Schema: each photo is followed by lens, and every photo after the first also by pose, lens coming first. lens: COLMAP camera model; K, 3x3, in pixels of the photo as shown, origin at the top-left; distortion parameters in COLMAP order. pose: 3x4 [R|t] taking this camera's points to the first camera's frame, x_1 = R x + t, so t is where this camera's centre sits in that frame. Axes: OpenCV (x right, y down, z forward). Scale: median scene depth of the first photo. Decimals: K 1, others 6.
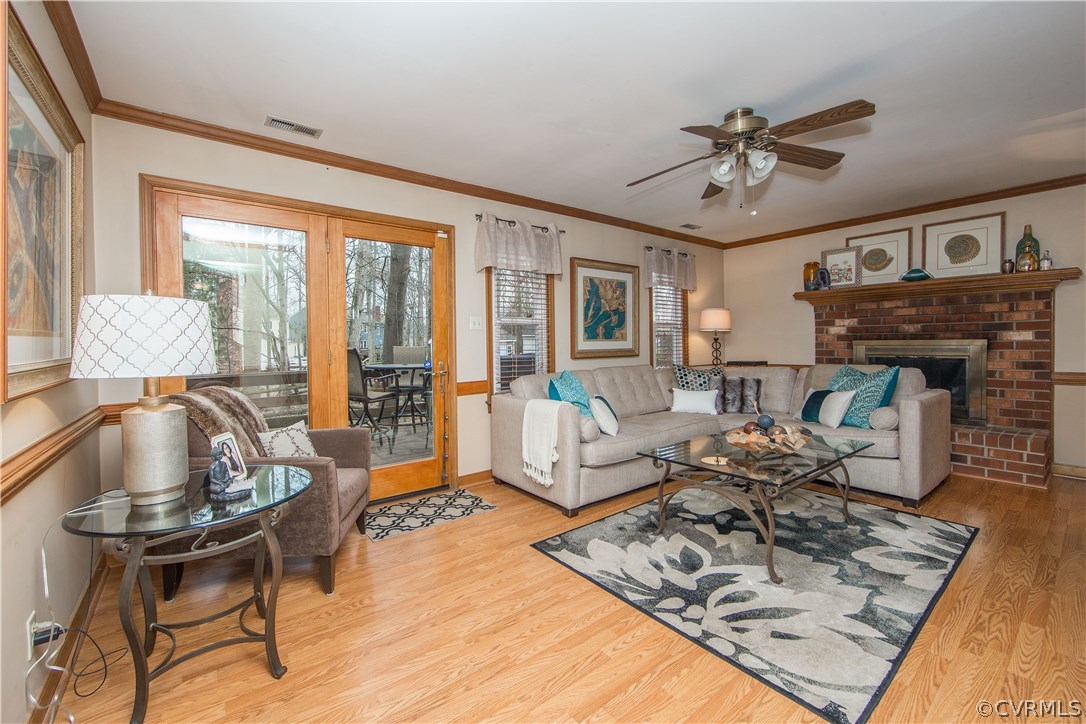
lens RADIAL K [[443.5, 0, 527.3], [0, 443.5, 348.1], [0, 0, 1]] dist [0.000800, 0.000154]
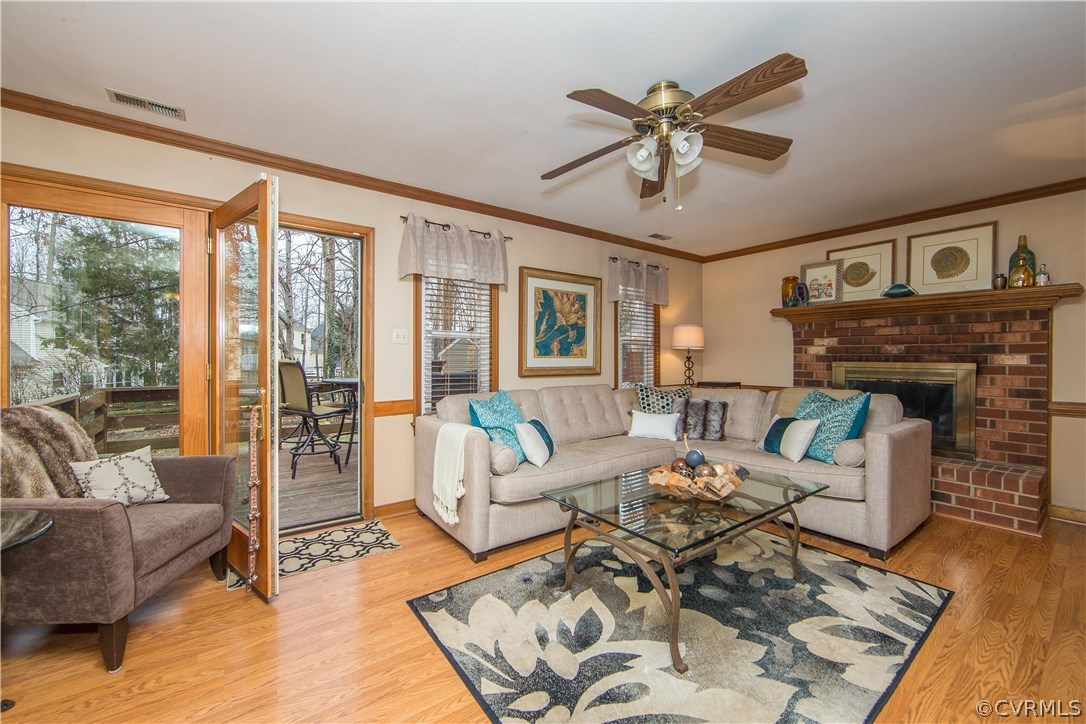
lens RADIAL K [[426.0, 0, 539.5], [0, 426.0, 357.8], [0, 0, 1]] dist [-0.001596, 0.000173]
pose [[0.999712, 0.016079, -0.017802, 0.182466], [-0.016276, 0.999807, -0.010973, -0.006971], [0.017622, 0.011259, 0.999781, 0.136634]]
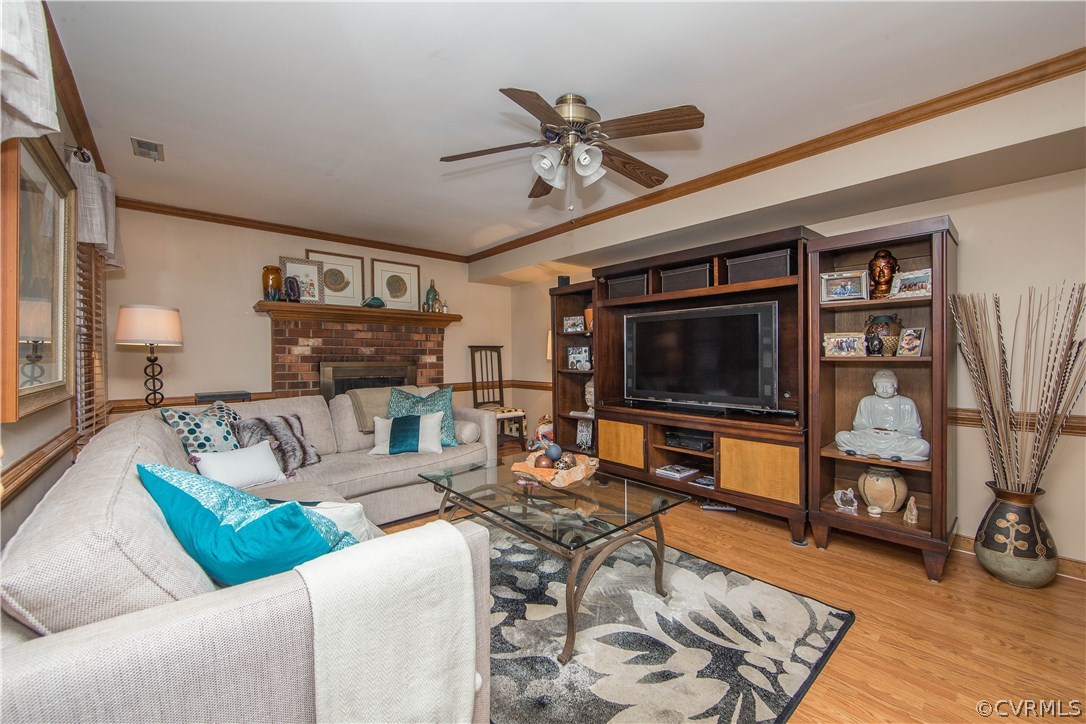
lens RADIAL K [[430.5, 0, 537.8], [0, 430.5, 359.7], [0, 0, 1]] dist [-0.007851, 0.000346]
pose [[-0.065687, 0.006728, 0.997818, -0.242859], [0.016001, 0.999856, -0.005689, -0.012398], [-0.997712, 0.015592, -0.065785, 0.775069]]
